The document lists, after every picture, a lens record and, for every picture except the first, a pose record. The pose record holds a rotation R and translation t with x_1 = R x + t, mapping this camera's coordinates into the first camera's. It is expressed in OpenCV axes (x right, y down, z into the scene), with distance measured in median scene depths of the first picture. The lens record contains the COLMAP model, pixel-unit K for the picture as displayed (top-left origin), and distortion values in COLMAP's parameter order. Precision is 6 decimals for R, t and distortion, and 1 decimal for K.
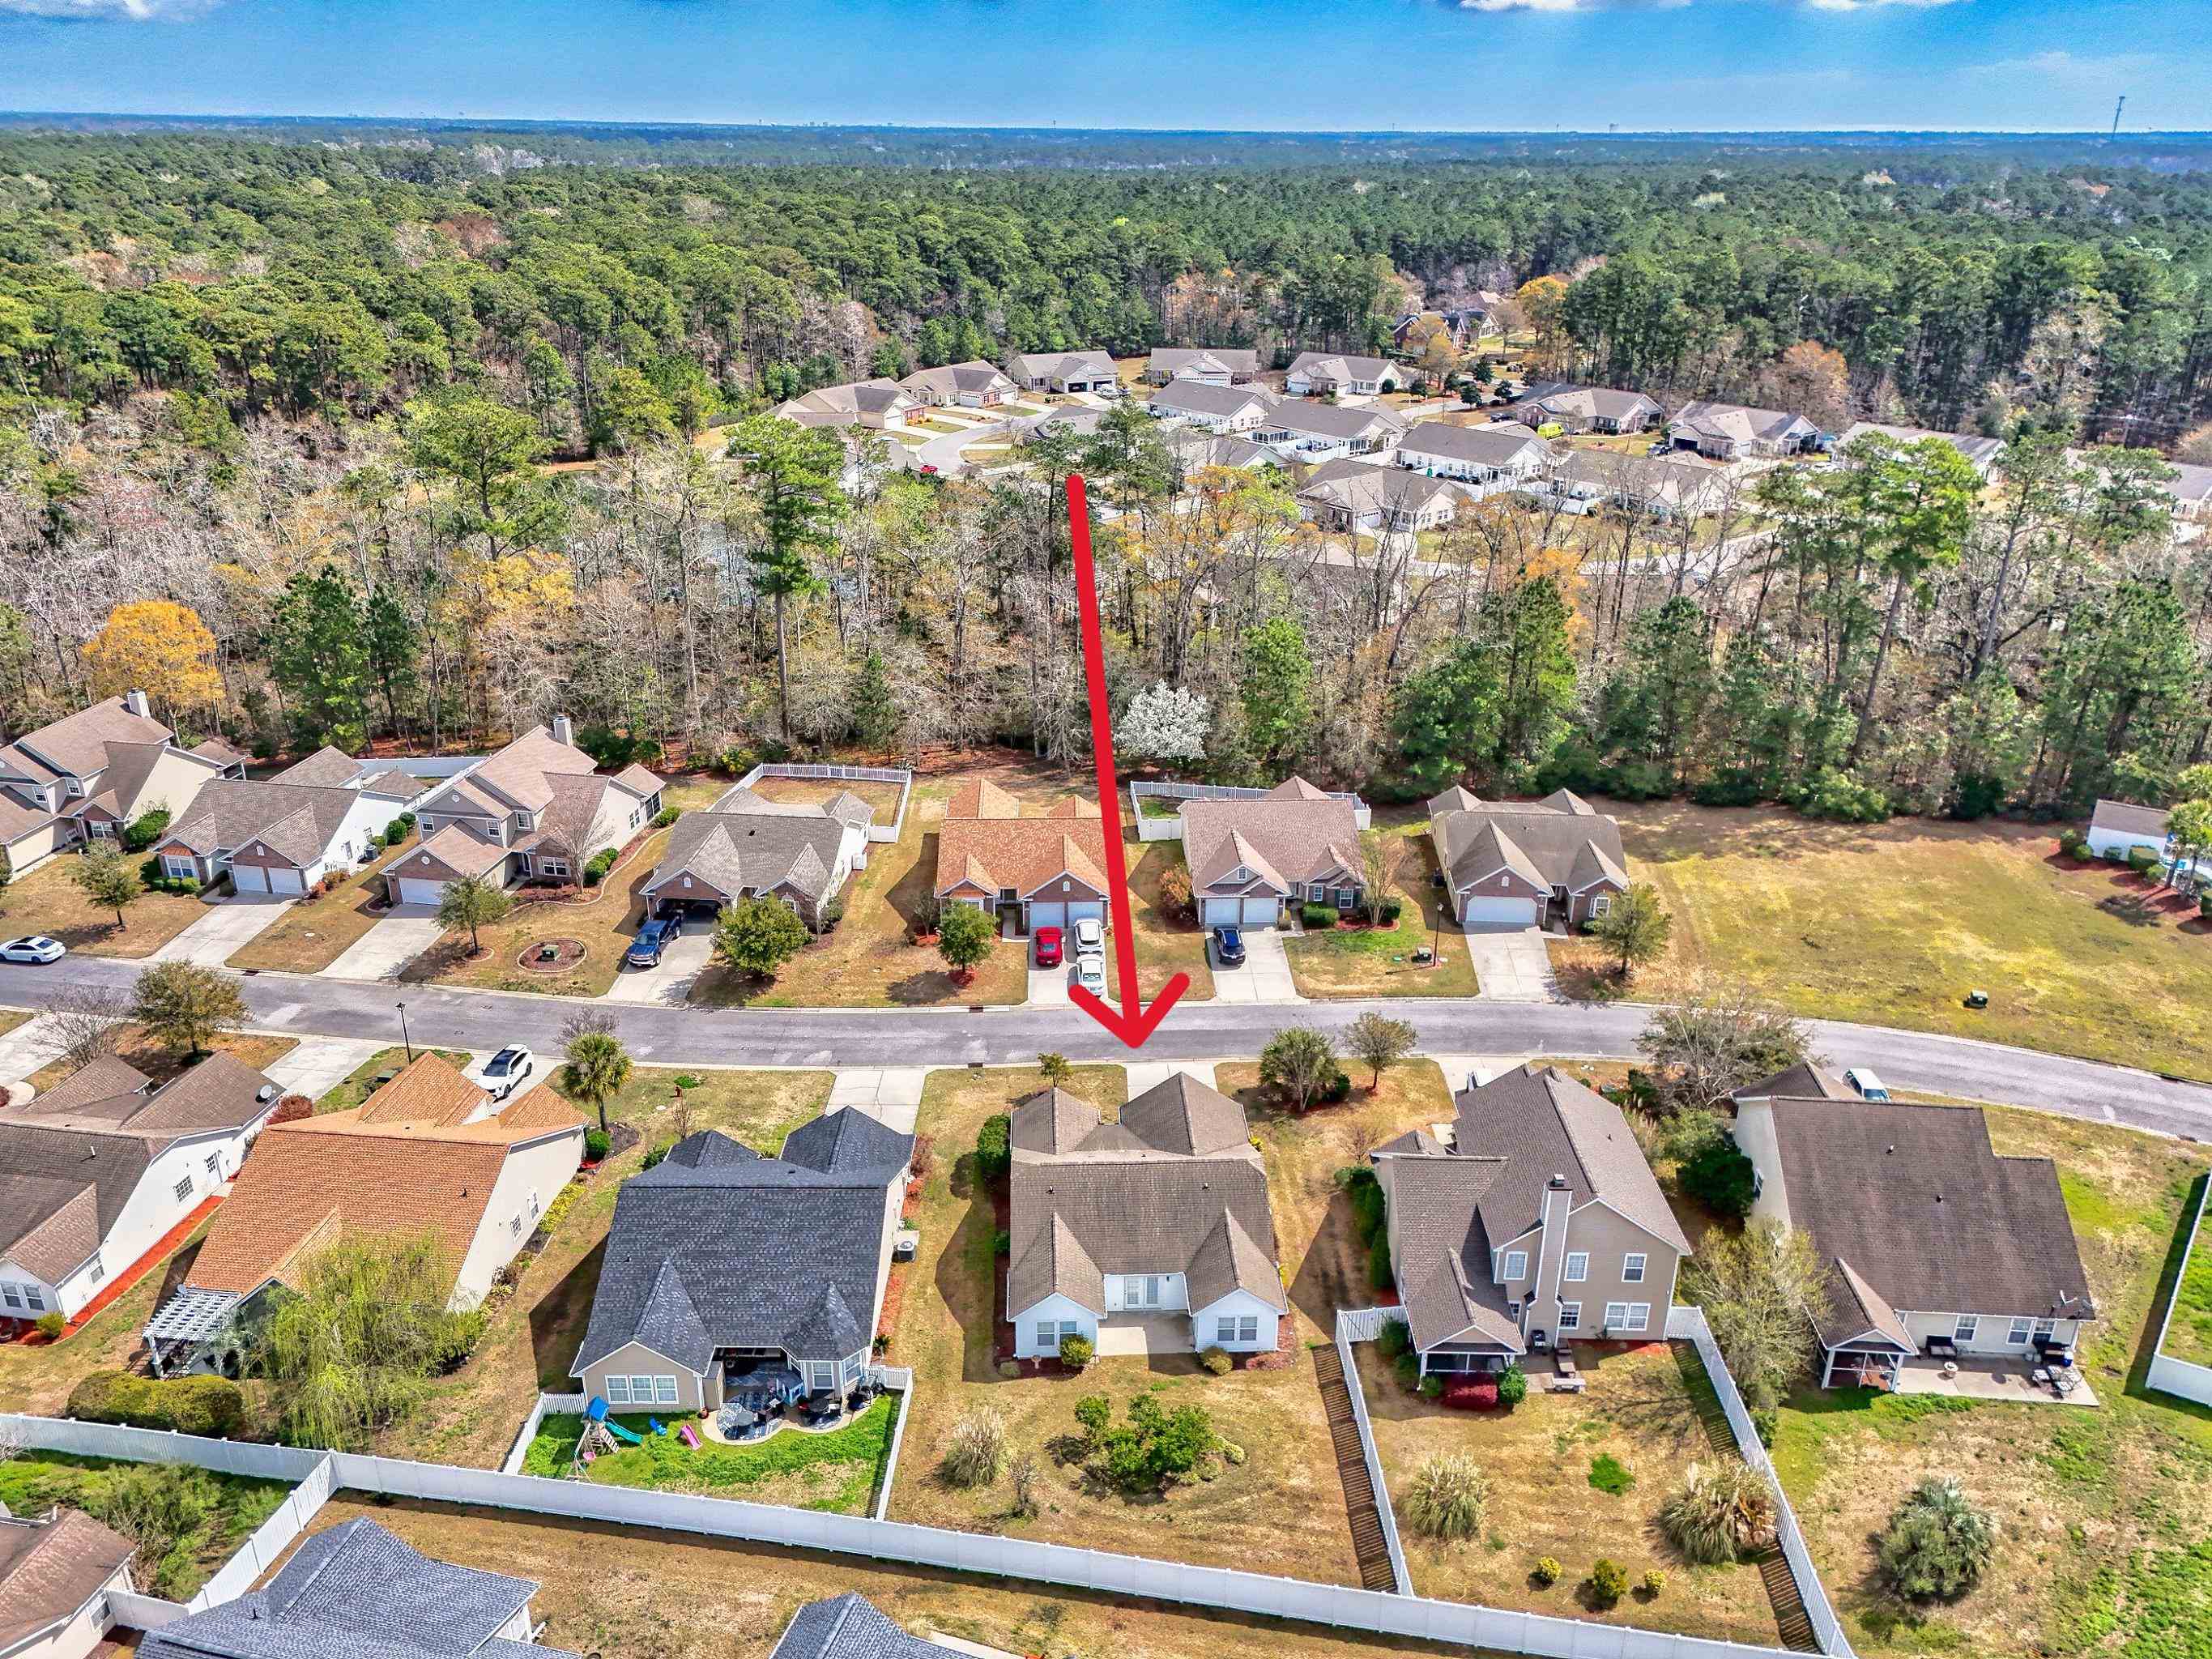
lens RADIAL K [[1560.2, 0, 1105.7], [0, 1560.2, 824.2], [0, 0, 1]] dist [0.058599, -0.042239]
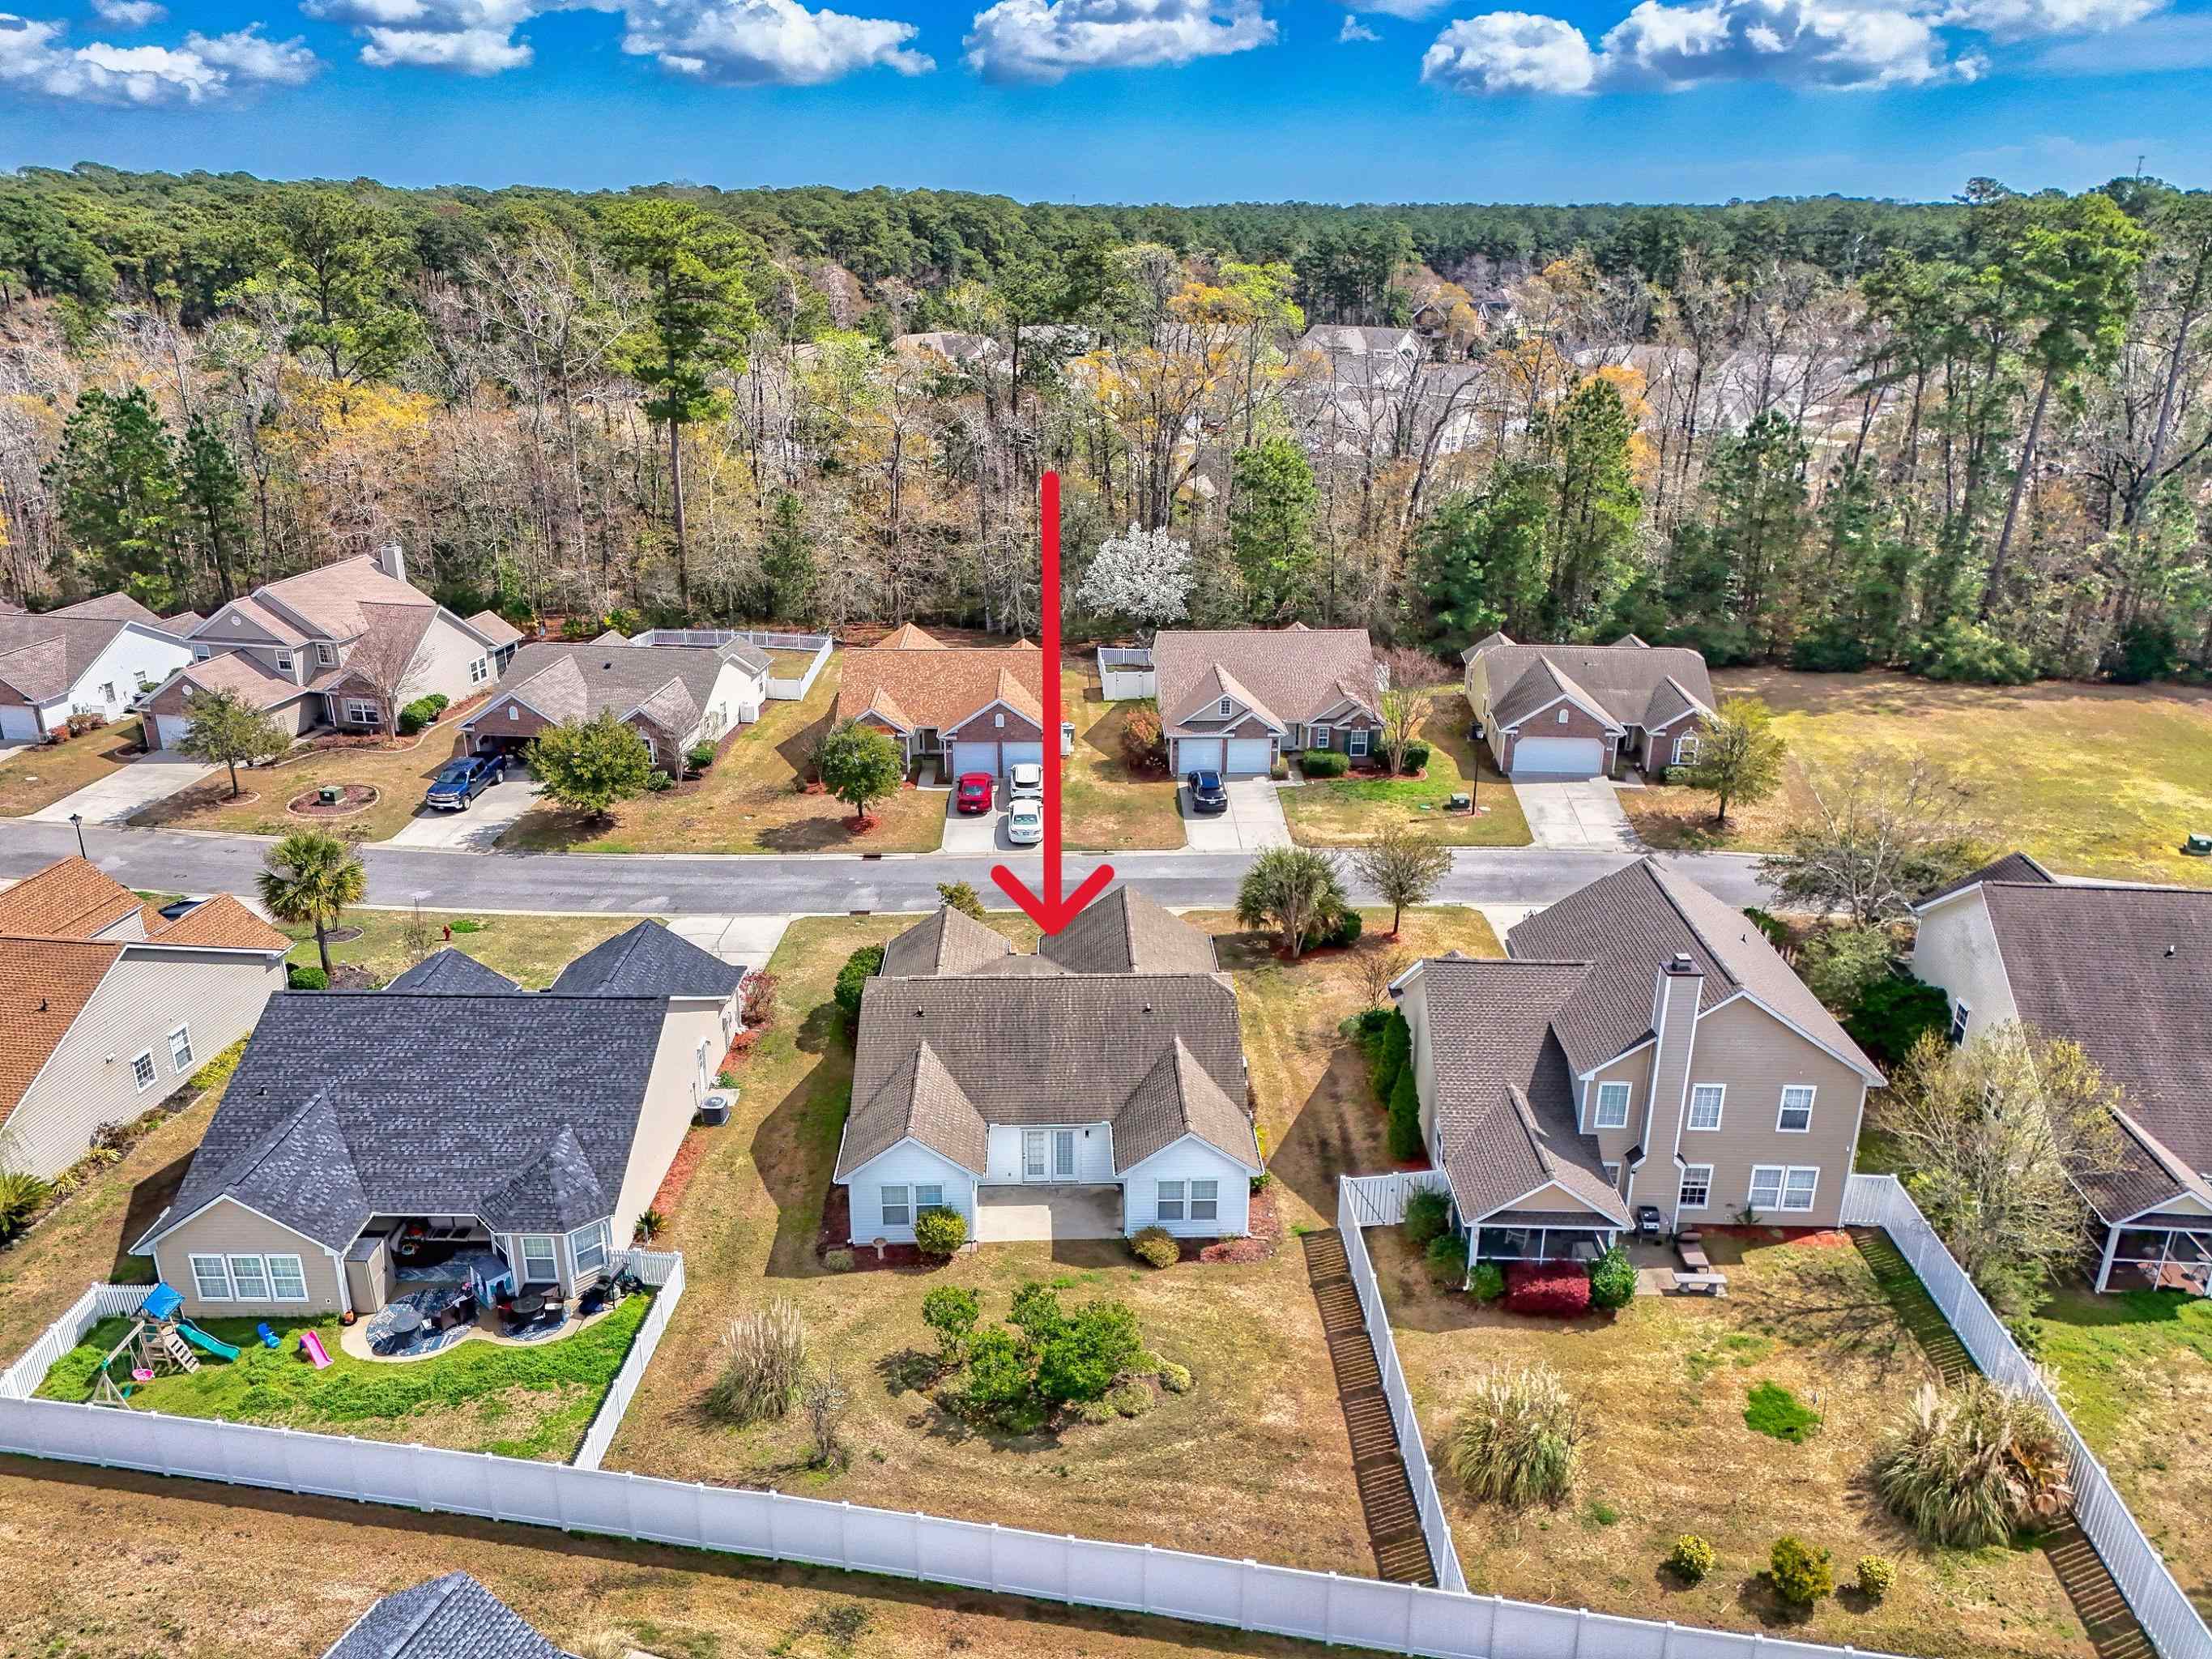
lens RADIAL K [[1560.2, 0, 1111.0], [0, 1560.2, 826.7], [0, 0, 1]] dist [0.058599, -0.042239]
pose [[0.999956, 0.004045, -0.008466, 0.045078], [-0.004426, 0.998960, -0.045384, 0.155096], [0.008274, 0.045420, 0.998934, 0.269166]]
